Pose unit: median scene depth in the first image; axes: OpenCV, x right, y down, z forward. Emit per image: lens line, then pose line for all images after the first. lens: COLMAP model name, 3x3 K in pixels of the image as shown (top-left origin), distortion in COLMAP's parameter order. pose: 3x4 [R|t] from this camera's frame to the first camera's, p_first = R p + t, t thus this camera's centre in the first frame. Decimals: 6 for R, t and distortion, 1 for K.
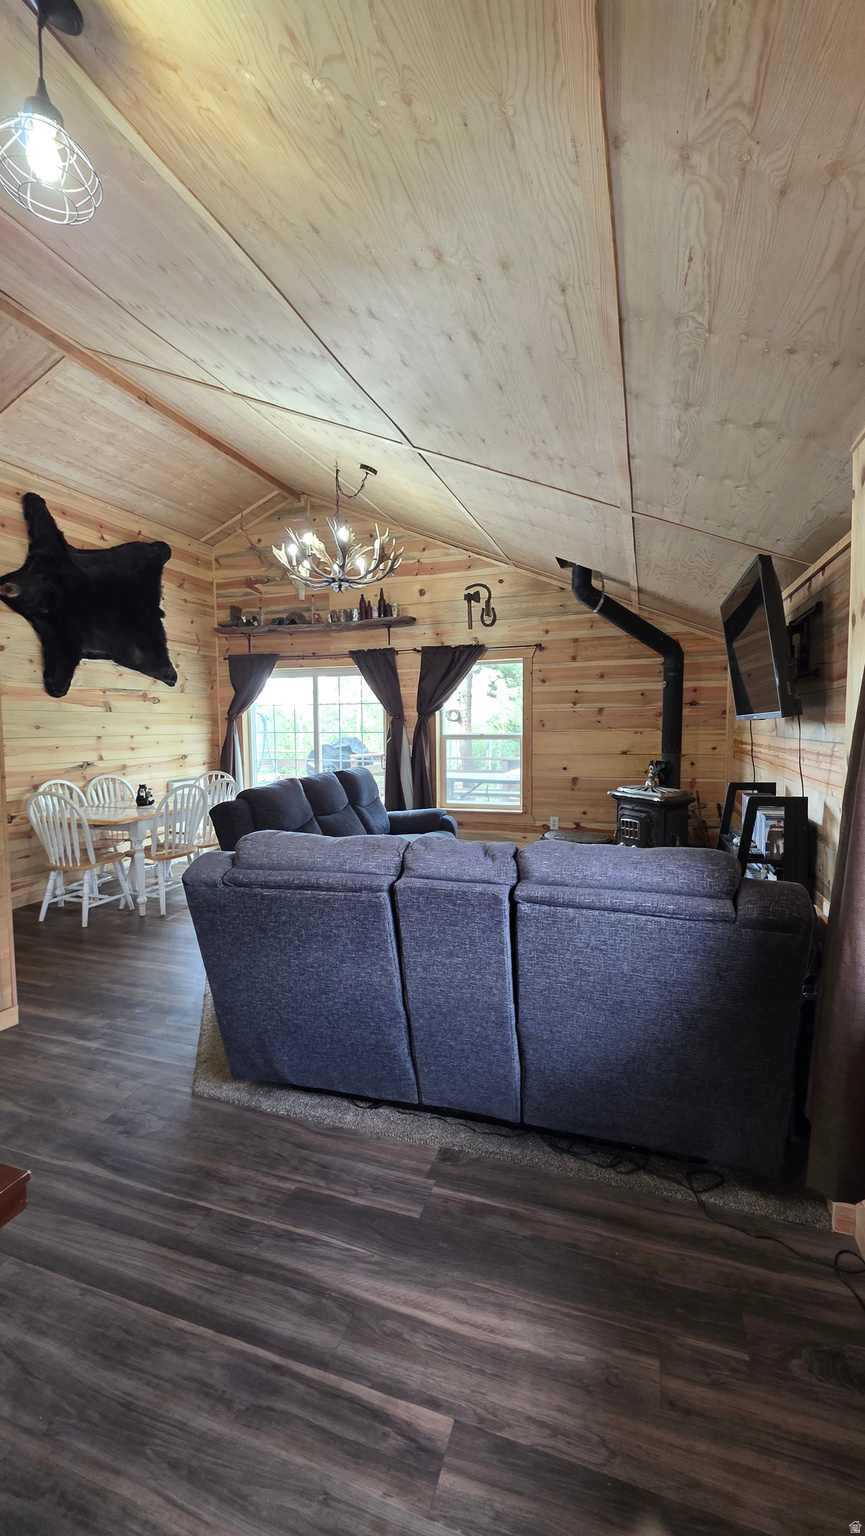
lens RADIAL K [[610.6, 0, 432.5], [0, 610.6, 768.0], [0, 0, 1]] dist [-0.000039, -0.000477]
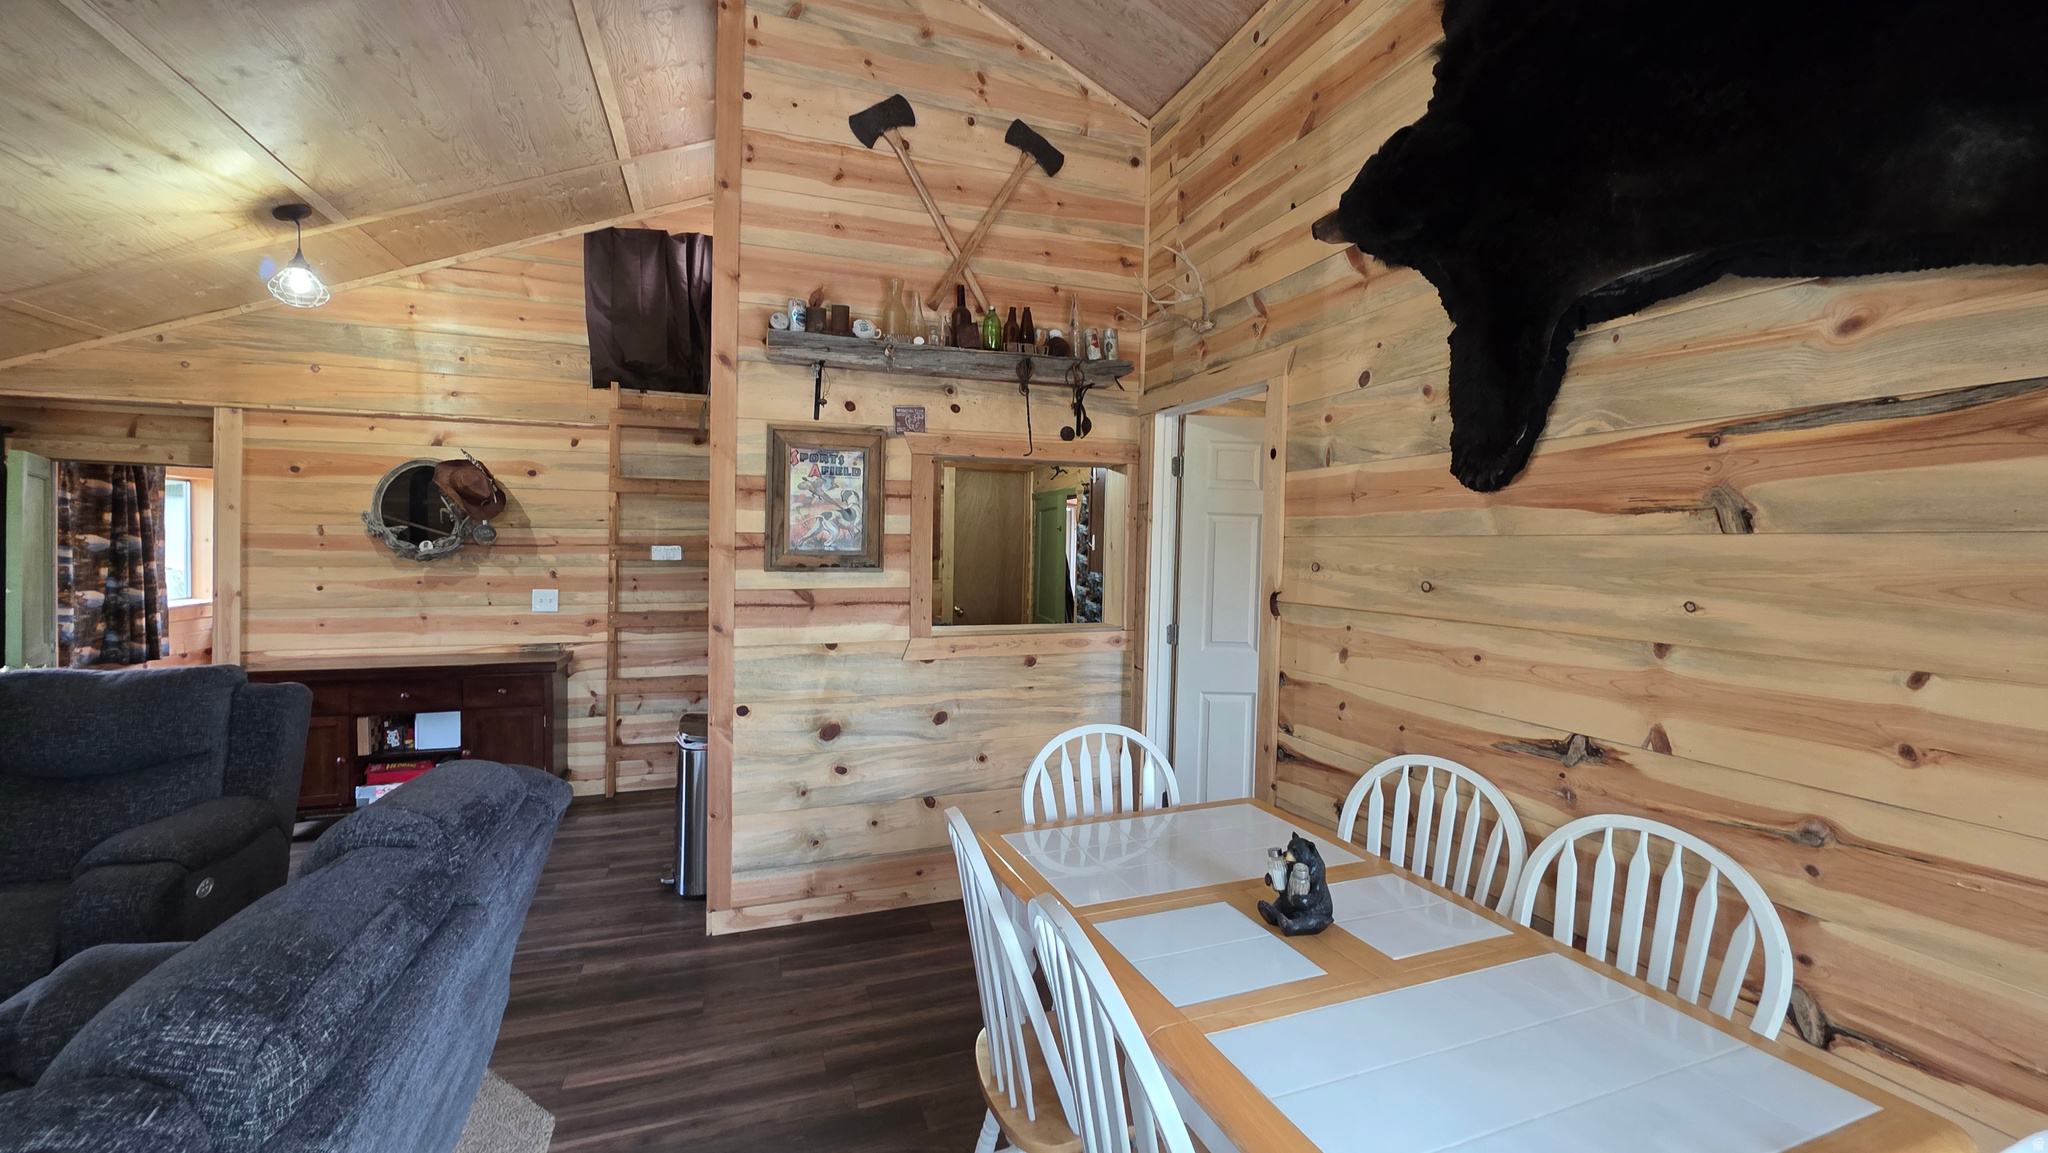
lens RADIAL K [[817.0, 0, 1031.3], [0, 817.0, 563.5], [0, 0, 1]] dist [0.000376, -0.000177]
pose [[-0.774664, 0.007919, -0.632323, -0.182658], [-0.056121, 0.995115, 0.081217, -0.094343], [0.629878, 0.098402, -0.770436, 1.104126]]
